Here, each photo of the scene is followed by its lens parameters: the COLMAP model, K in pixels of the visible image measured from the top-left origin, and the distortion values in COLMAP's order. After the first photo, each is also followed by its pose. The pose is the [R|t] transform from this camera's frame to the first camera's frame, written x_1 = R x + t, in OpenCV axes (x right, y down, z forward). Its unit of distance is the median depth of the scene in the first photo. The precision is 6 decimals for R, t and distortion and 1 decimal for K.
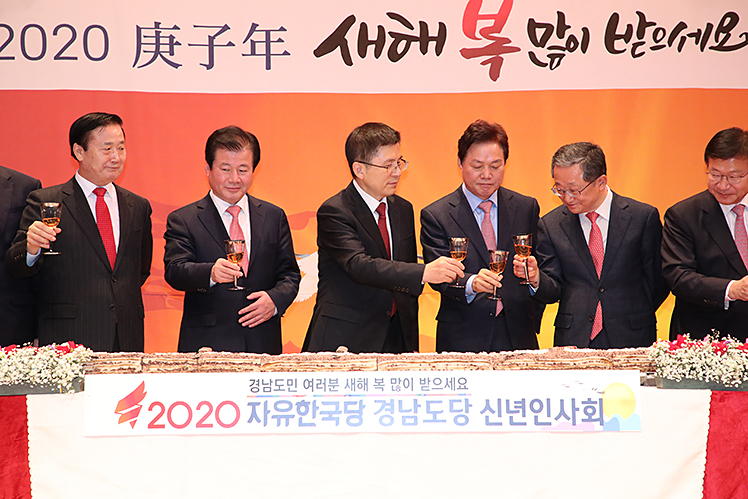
lens RADIAL K [[2204.5, 0, 376.7], [0, 2204.5, 250.9], [0, 0, 1]] dist [0.714431, 0.151307]
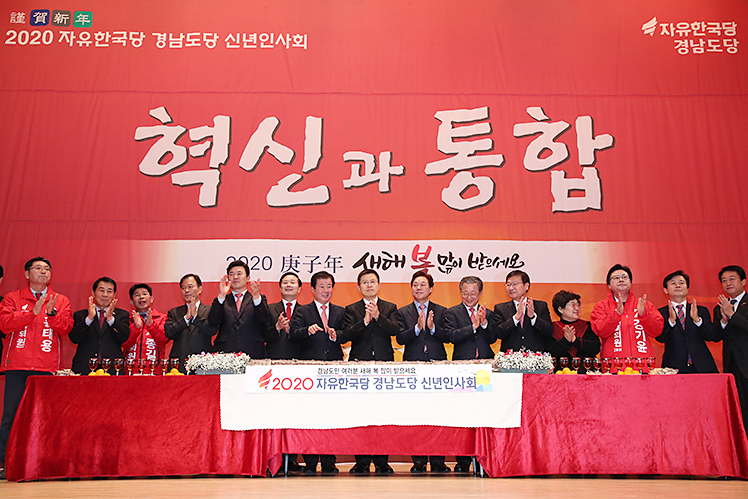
lens RADIAL K [[751.0, 0, 377.3], [0, 751.0, 238.8], [0, 0, 1]] dist [0.029483, 0.021846]
pose [[0.999975, 0.002182, -0.006726, 0.007330], [-0.003691, 0.972424, -0.233192, 0.107631], [0.006031, 0.233211, 0.972407, 0.230986]]
